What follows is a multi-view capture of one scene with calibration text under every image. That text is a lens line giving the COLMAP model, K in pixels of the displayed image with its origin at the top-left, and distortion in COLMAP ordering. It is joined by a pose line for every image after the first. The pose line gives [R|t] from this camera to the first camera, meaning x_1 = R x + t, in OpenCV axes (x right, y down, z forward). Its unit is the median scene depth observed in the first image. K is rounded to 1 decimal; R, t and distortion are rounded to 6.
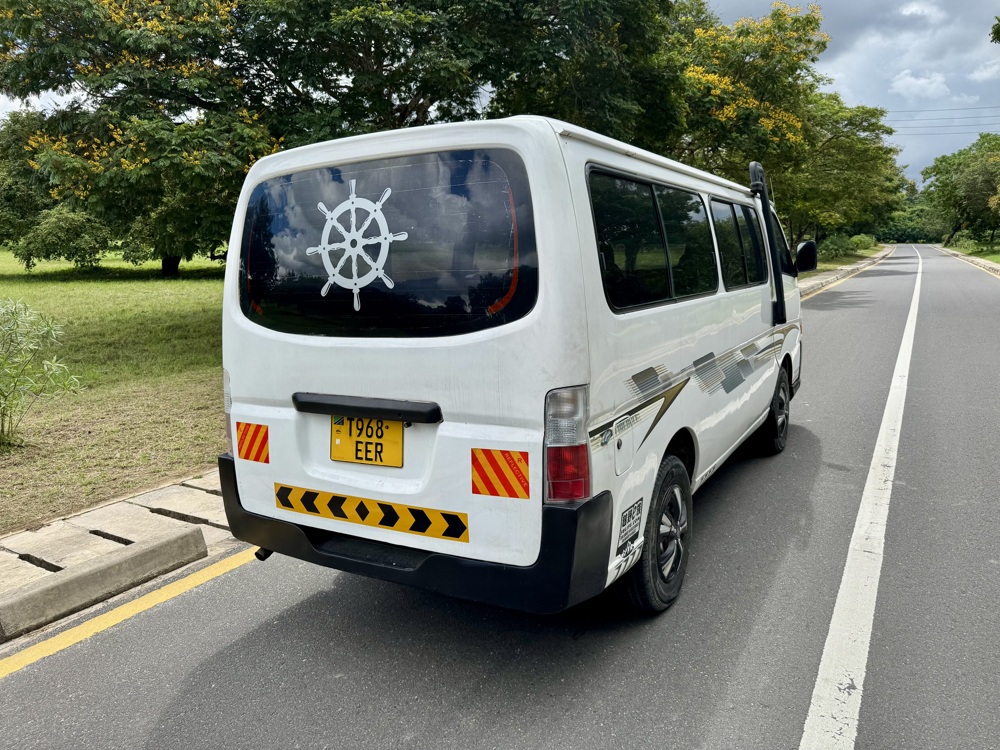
lens RADIAL K [[723.0, 0, 506.1], [0, 723.0, 374.4], [0, 0, 1]] dist [0.011017, 0.003304]
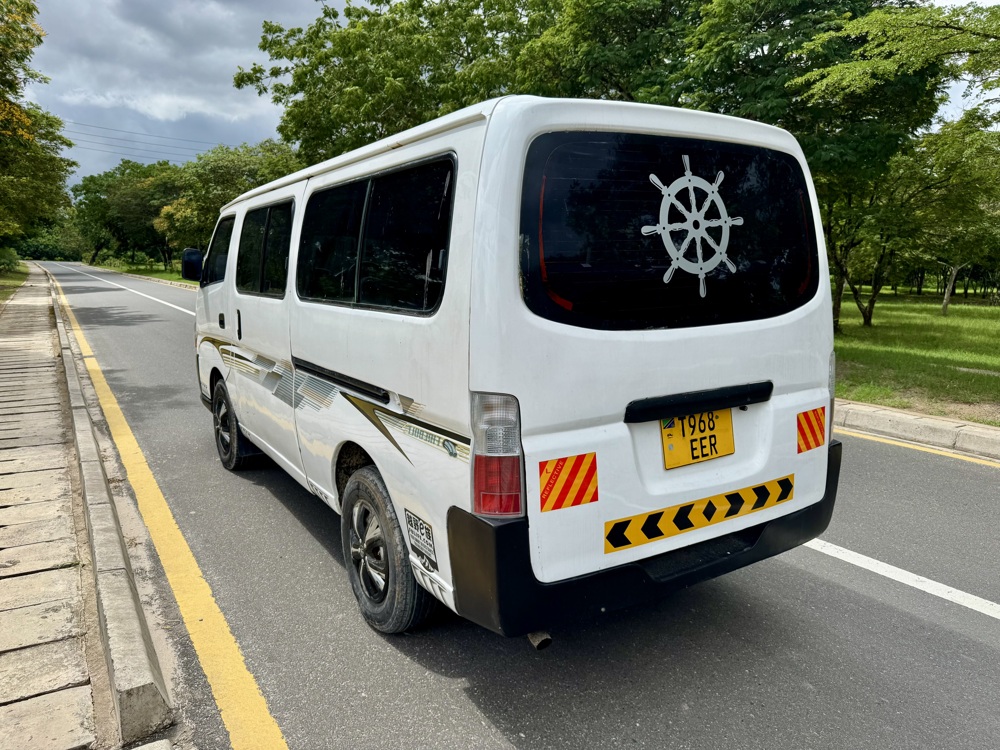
lens RADIAL K [[723.0, 0, 506.1], [0, 723.0, 374.4], [0, 0, 1]] dist [0.011017, 0.003304]
pose [[0.480919, -0.108679, 0.870003, -1.129529], [0.130101, 0.990148, 0.051770, -0.069697], [-0.867059, 0.088291, 0.490320, 0.758515]]
